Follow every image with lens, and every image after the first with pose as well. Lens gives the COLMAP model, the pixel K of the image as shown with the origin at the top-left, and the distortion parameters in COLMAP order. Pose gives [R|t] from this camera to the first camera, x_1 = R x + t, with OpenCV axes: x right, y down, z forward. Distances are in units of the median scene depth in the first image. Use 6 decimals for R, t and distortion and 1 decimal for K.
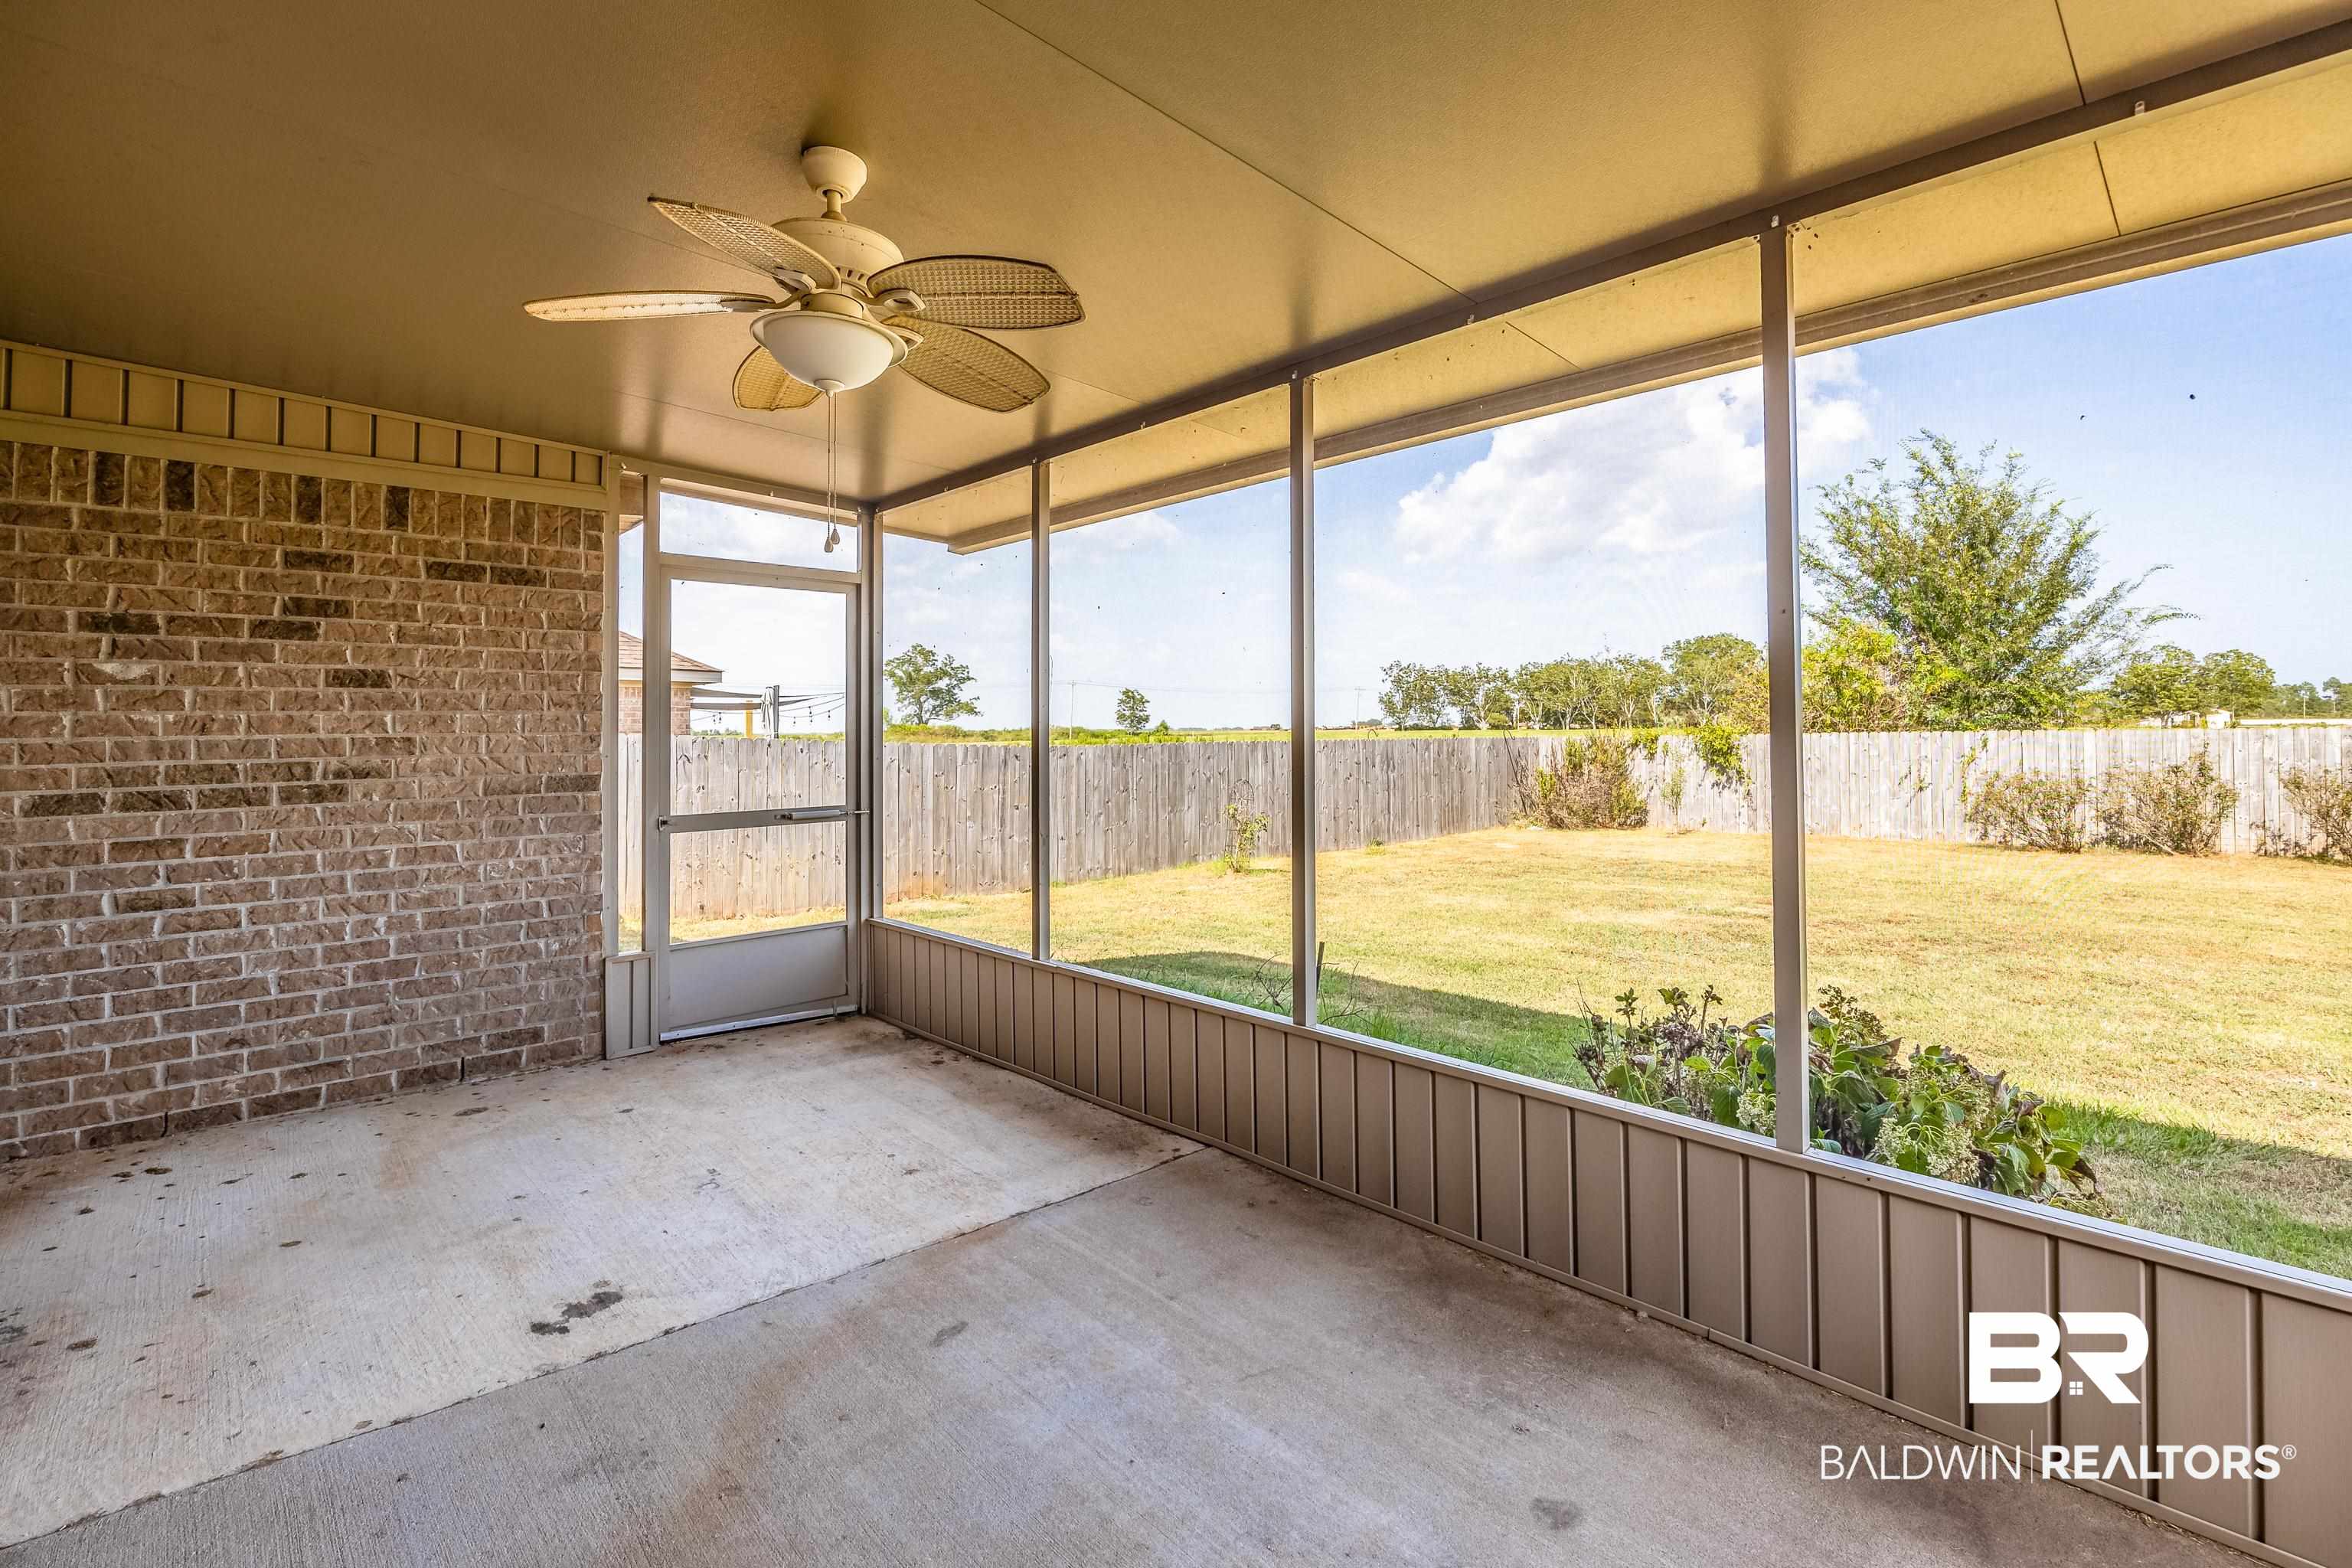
lens RADIAL K [[1026.7, 0, 1193.1], [0, 1026.7, 712.7], [0, 0, 1]] dist [-0.004767, -0.000049]
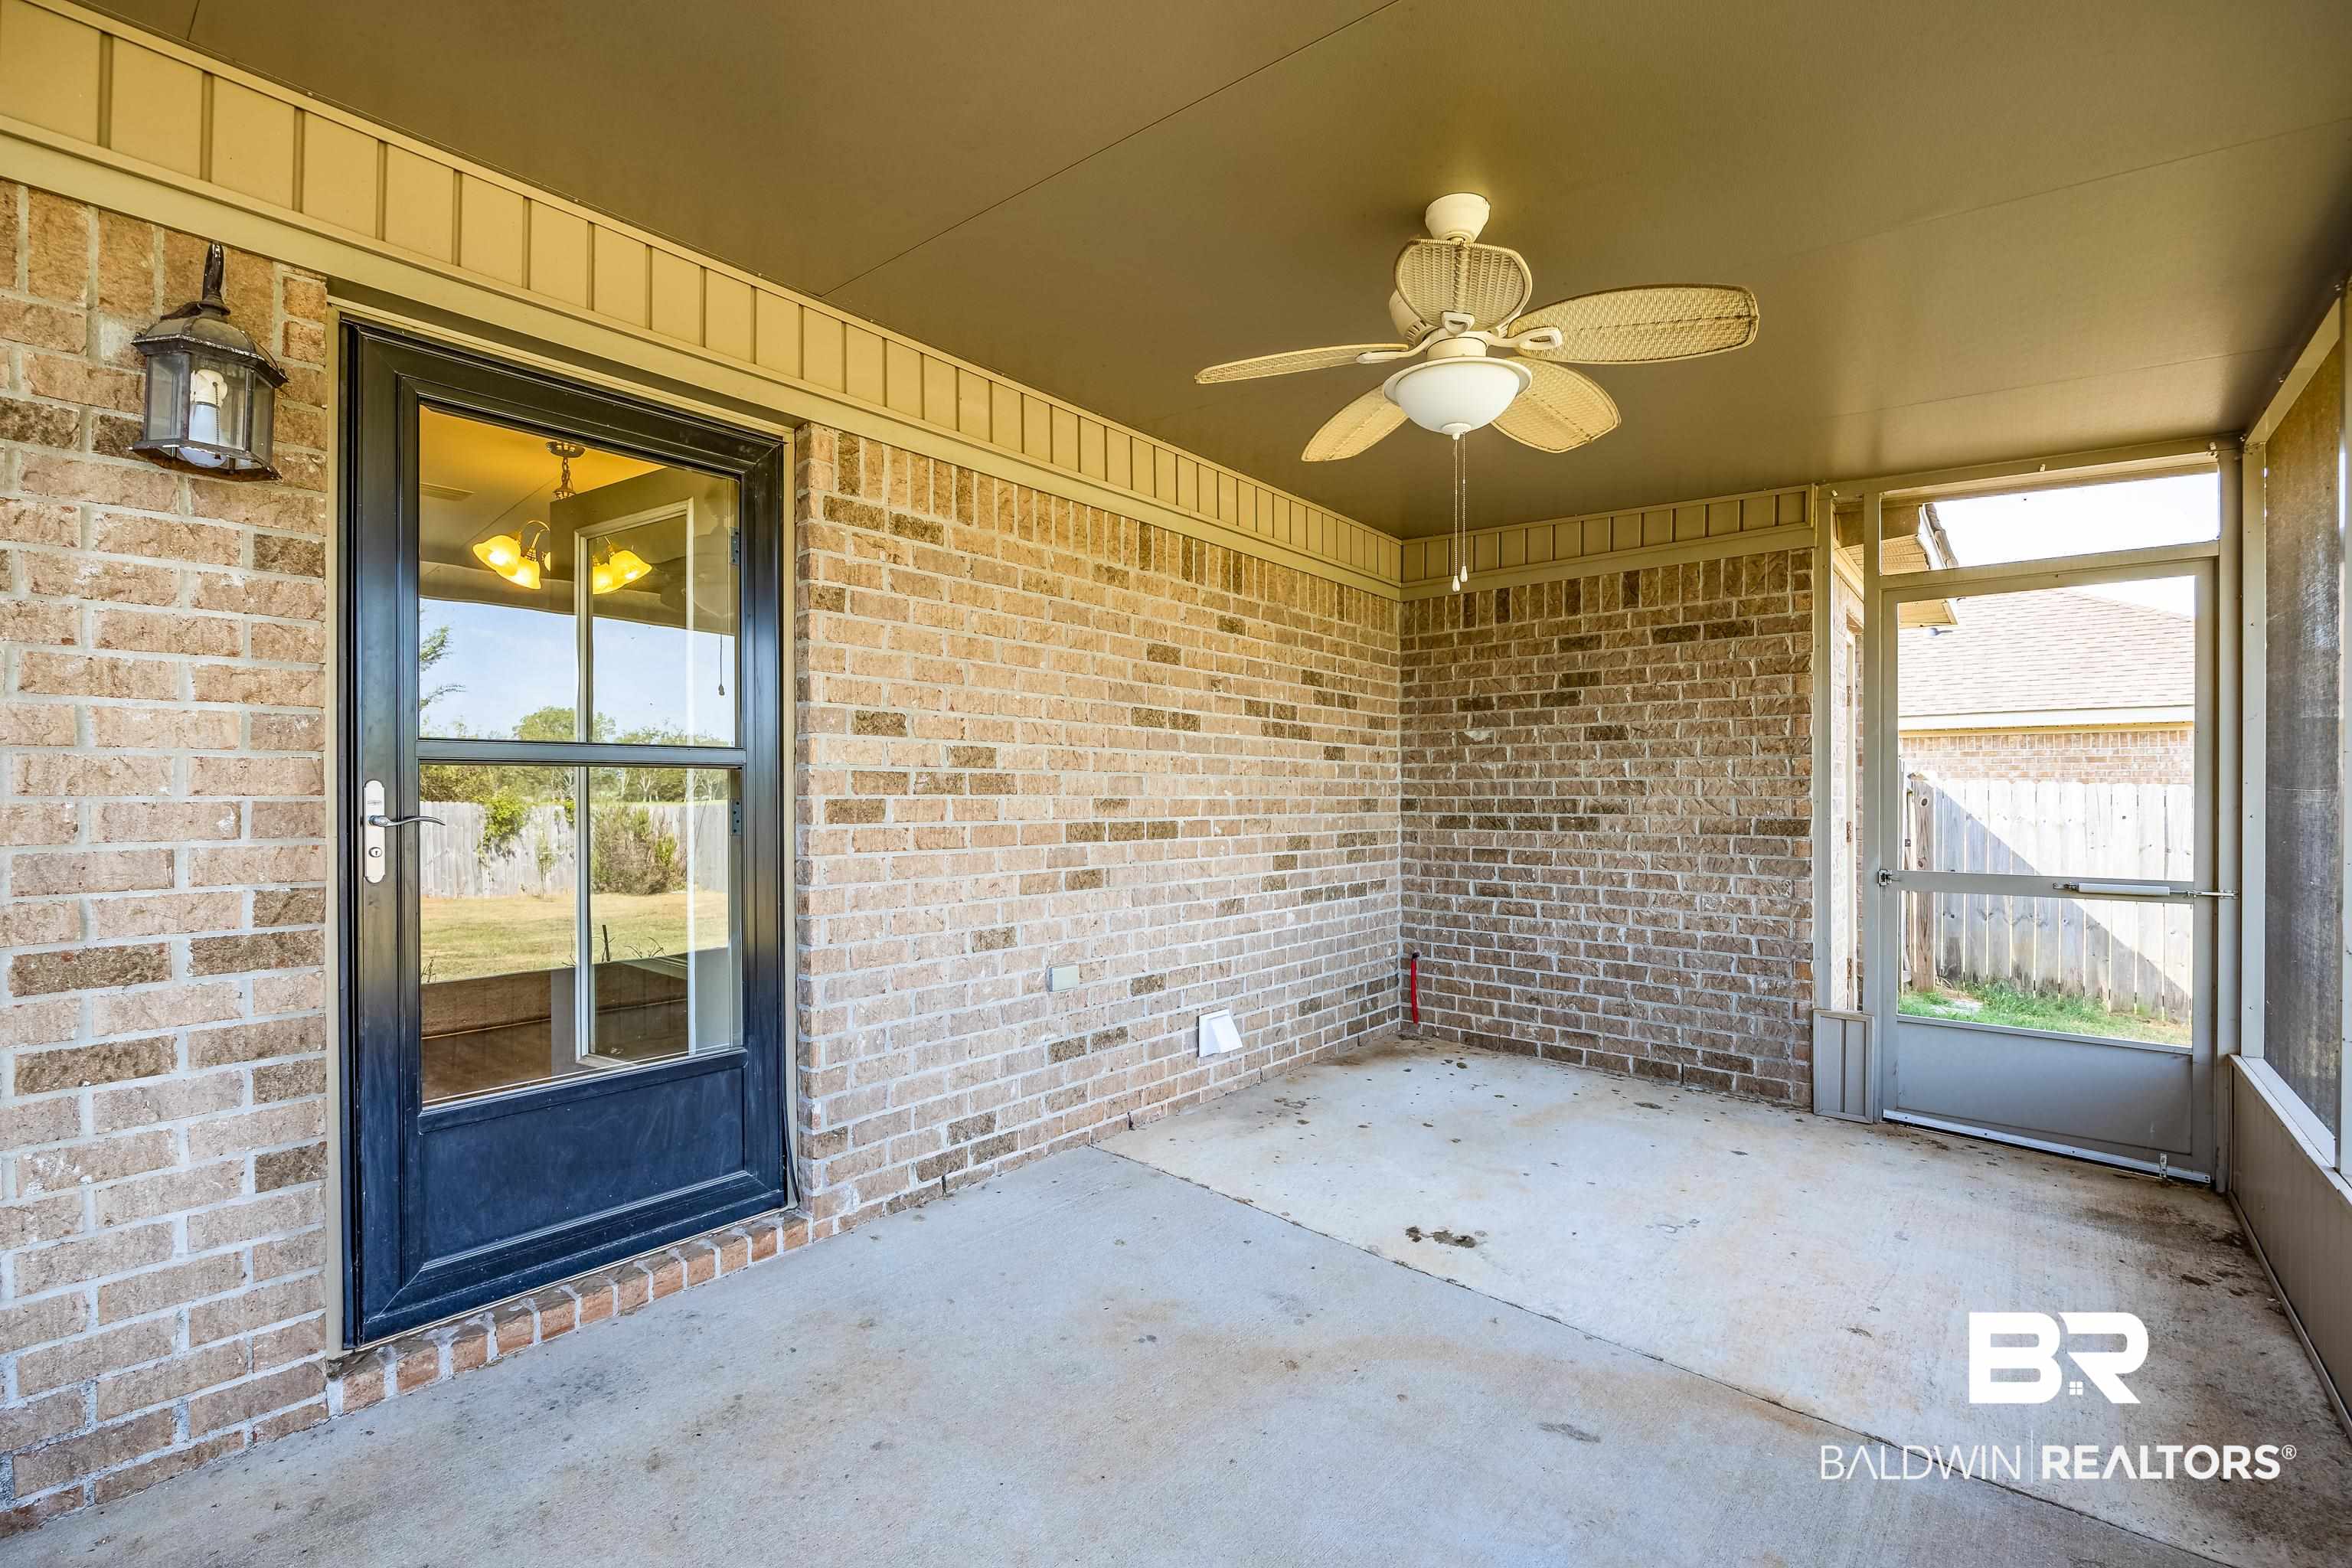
lens RADIAL K [[1026.7, 0, 1179.5], [0, 1026.7, 792.8], [0, 0, 1]] dist [-0.004767, -0.000049]
pose [[0.123726, 0.009433, -0.992272, 0.352318], [0.013572, 0.999845, 0.011197, 0.017896], [0.992224, -0.014853, 0.123578, 0.325285]]
